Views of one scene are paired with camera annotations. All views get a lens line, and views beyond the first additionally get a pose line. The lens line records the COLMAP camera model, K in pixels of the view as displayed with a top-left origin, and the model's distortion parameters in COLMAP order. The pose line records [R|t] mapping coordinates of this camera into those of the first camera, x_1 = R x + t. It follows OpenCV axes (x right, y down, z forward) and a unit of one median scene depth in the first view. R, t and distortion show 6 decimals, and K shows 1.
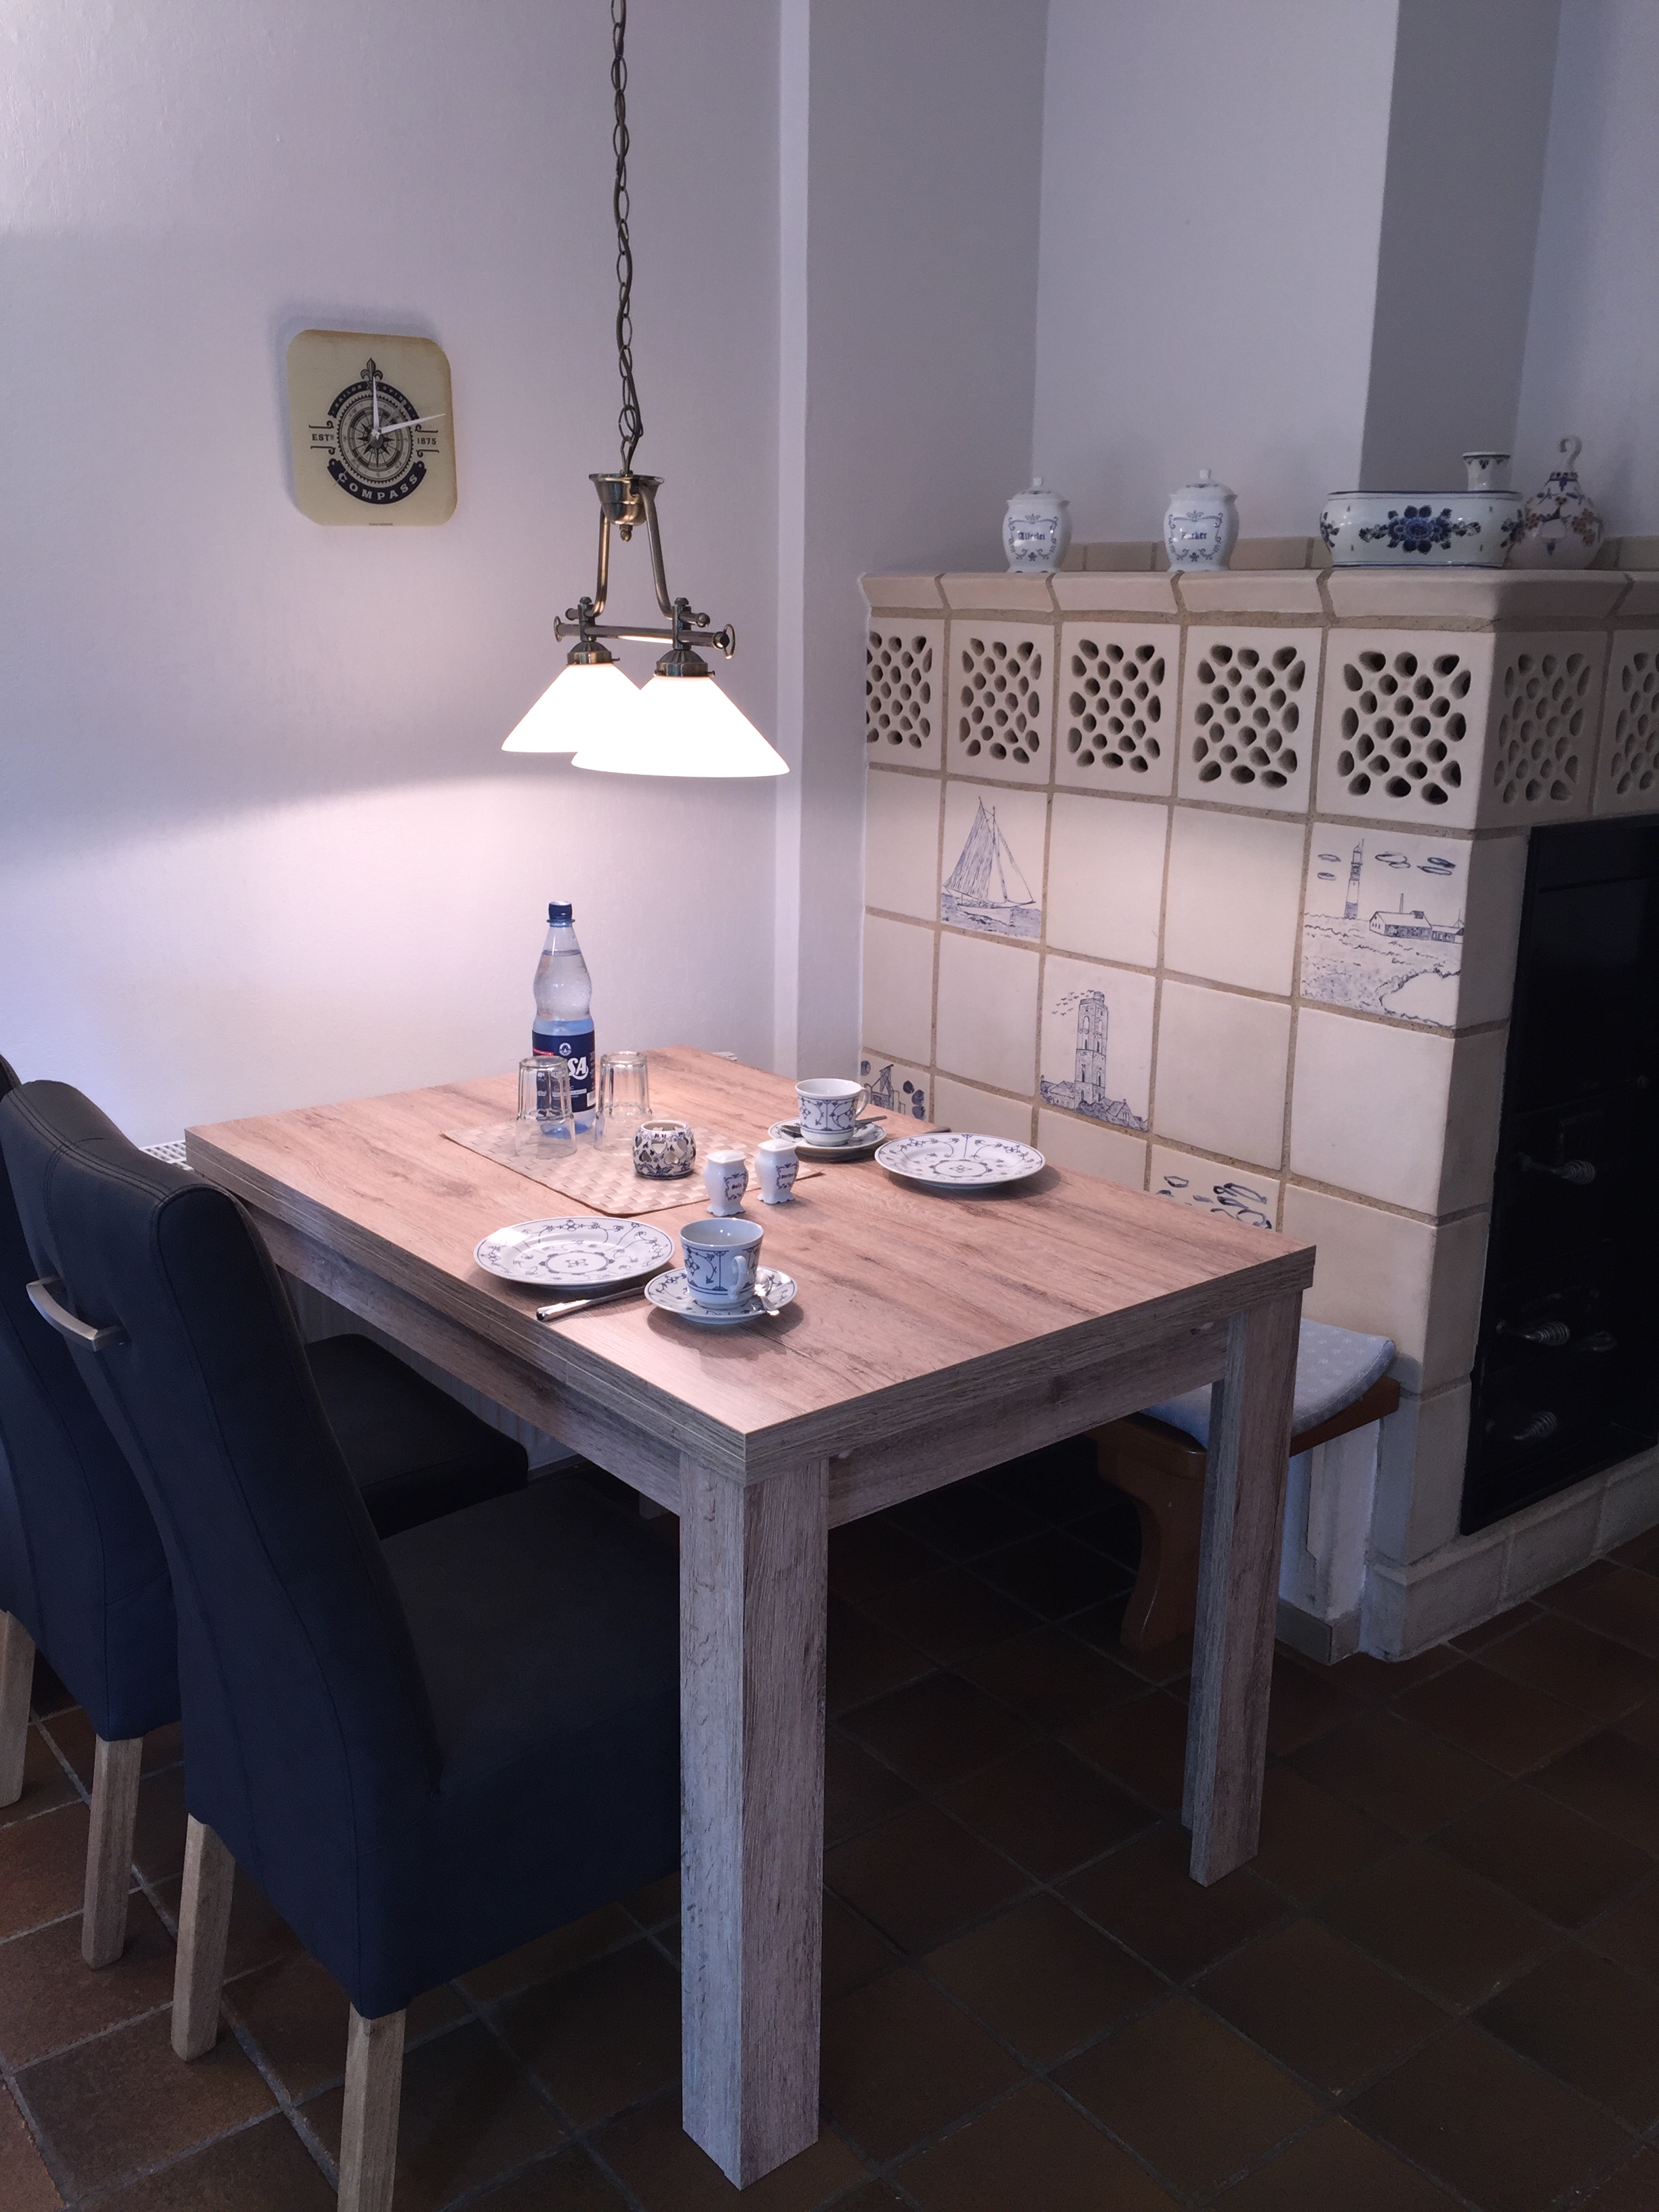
lens RADIAL K [[1916.8, 0, 834.2], [0, 1916.8, 1103.2], [0, 0, 1]] dist [0.044141, -0.001653]
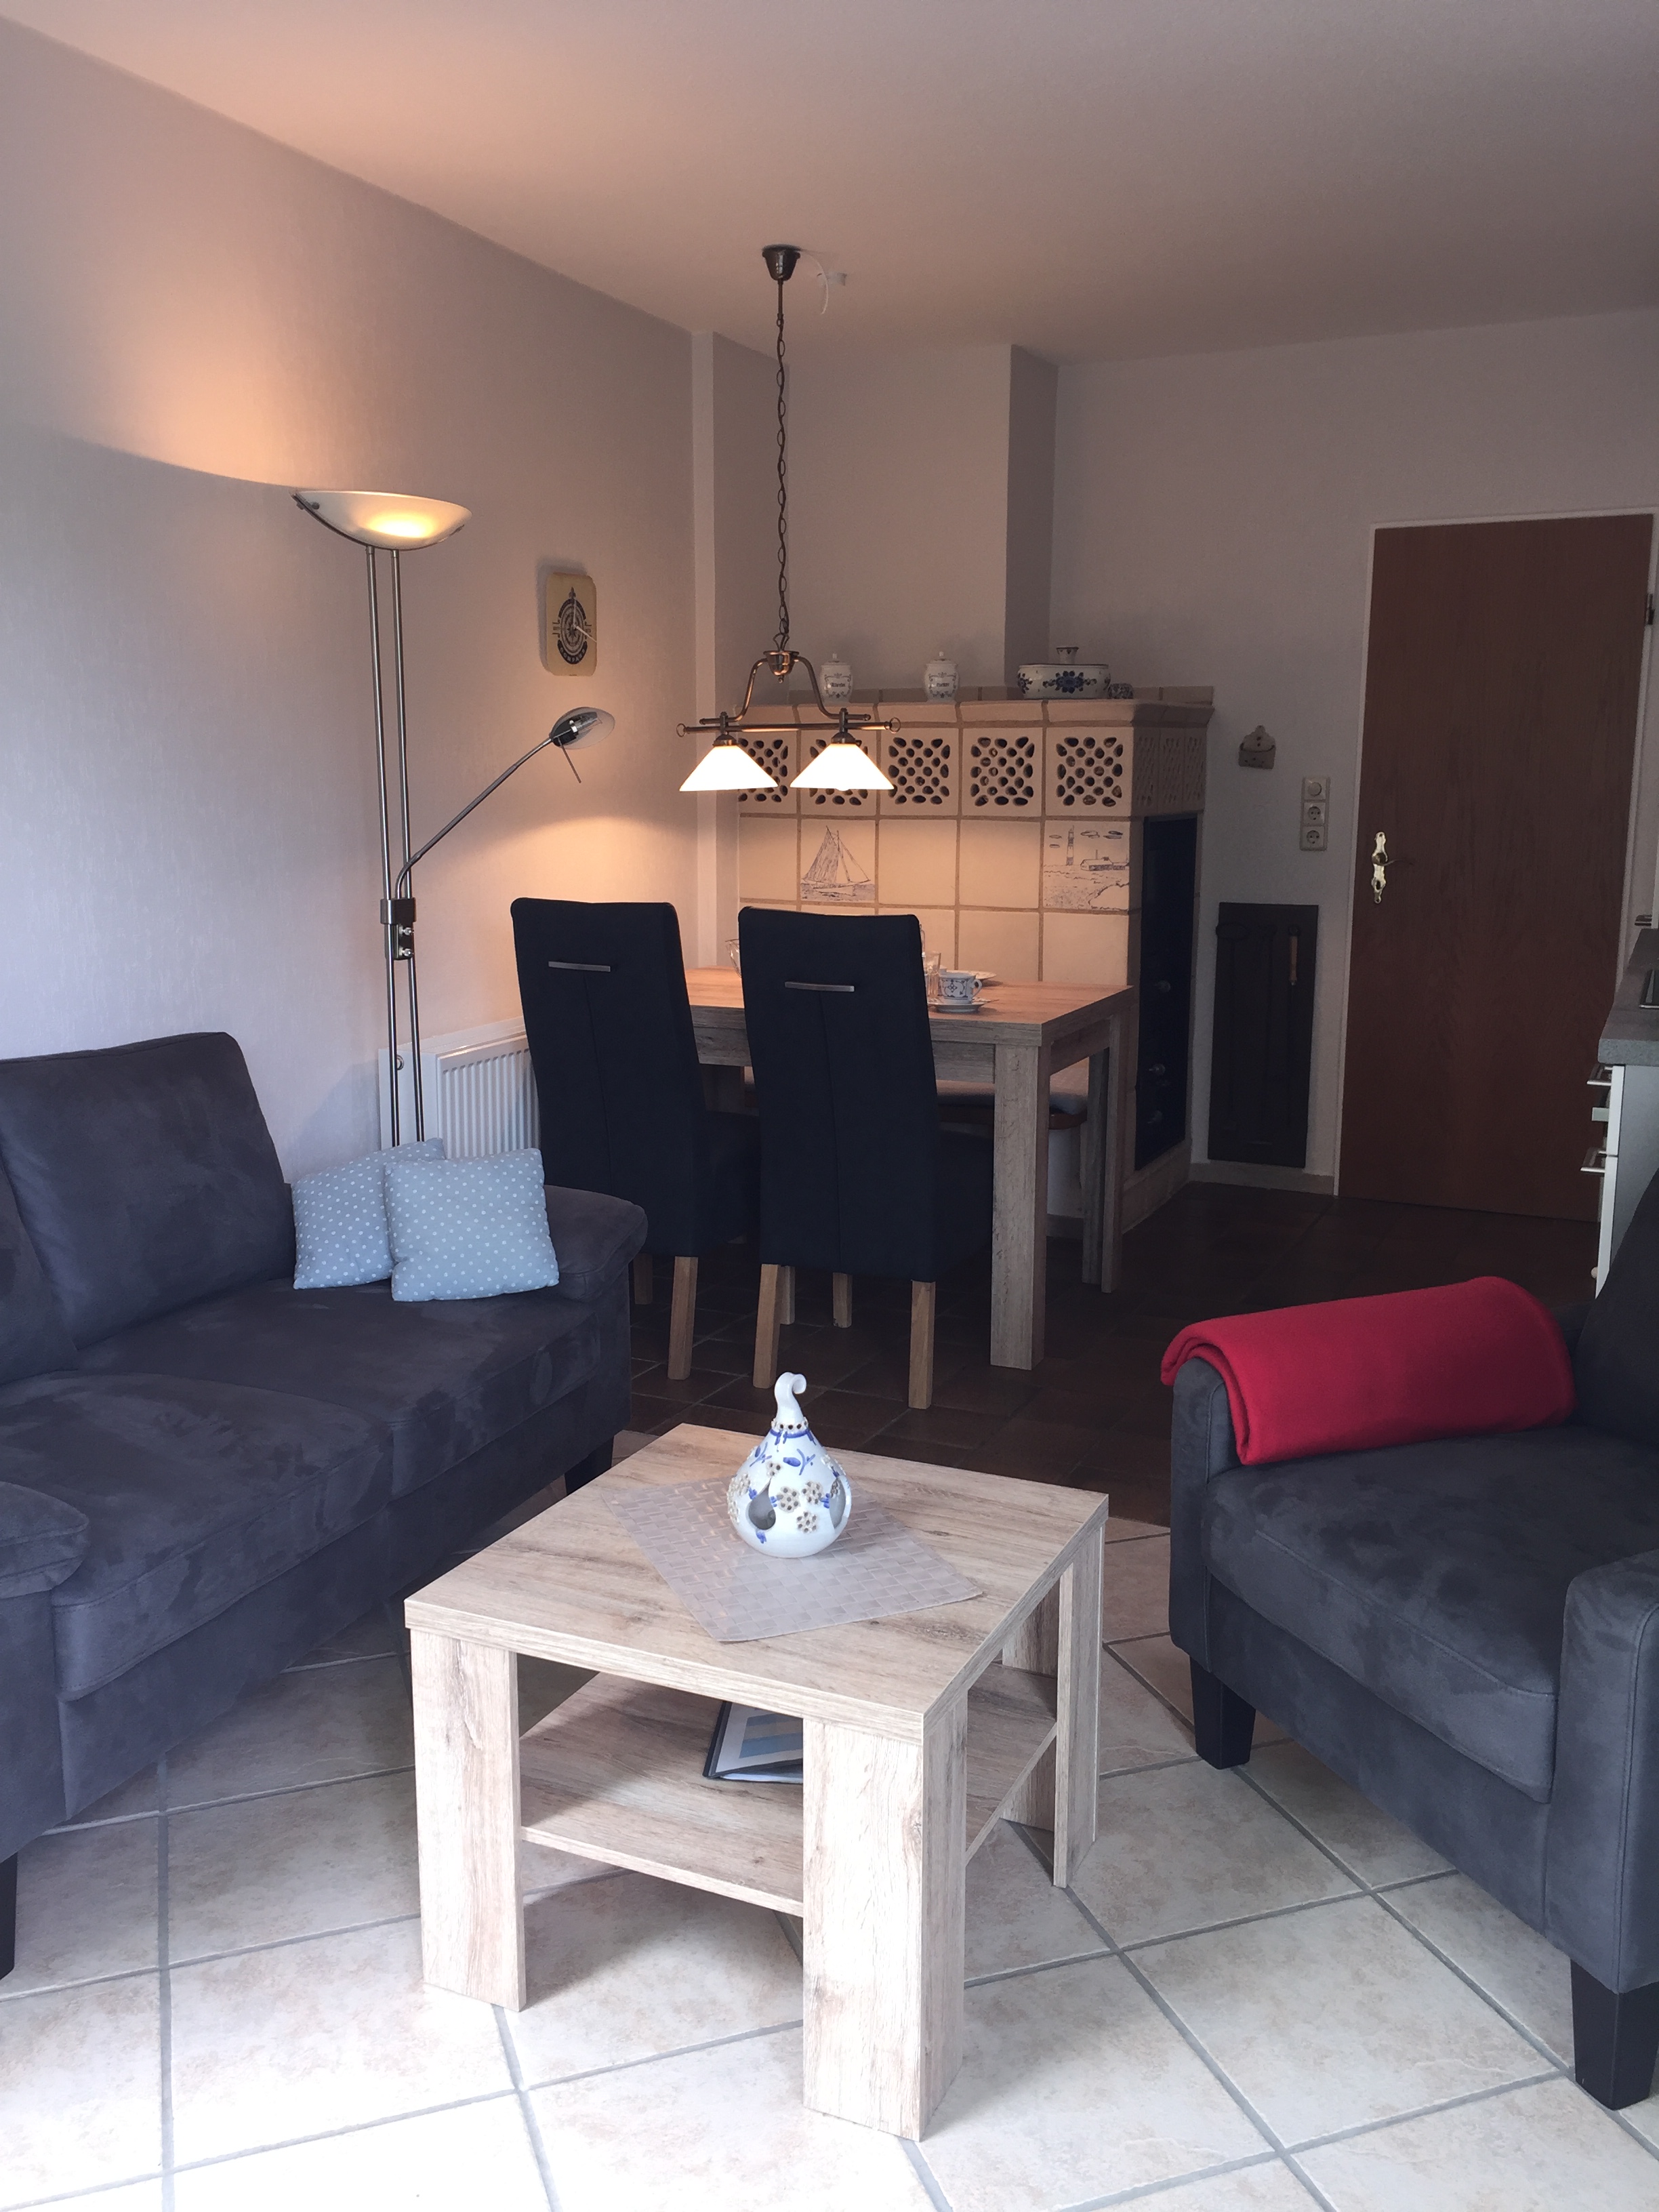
lens RADIAL K [[1916.8, 0, 826.9], [0, 1916.8, 1106.7], [0, 0, 1]] dist [0.044141, -0.001653]
pose [[0.896346, -0.088853, 0.434361, -0.884192], [0.123880, 0.990884, -0.052944, 0.238143], [-0.425697, 0.101265, 0.899182, -0.718114]]
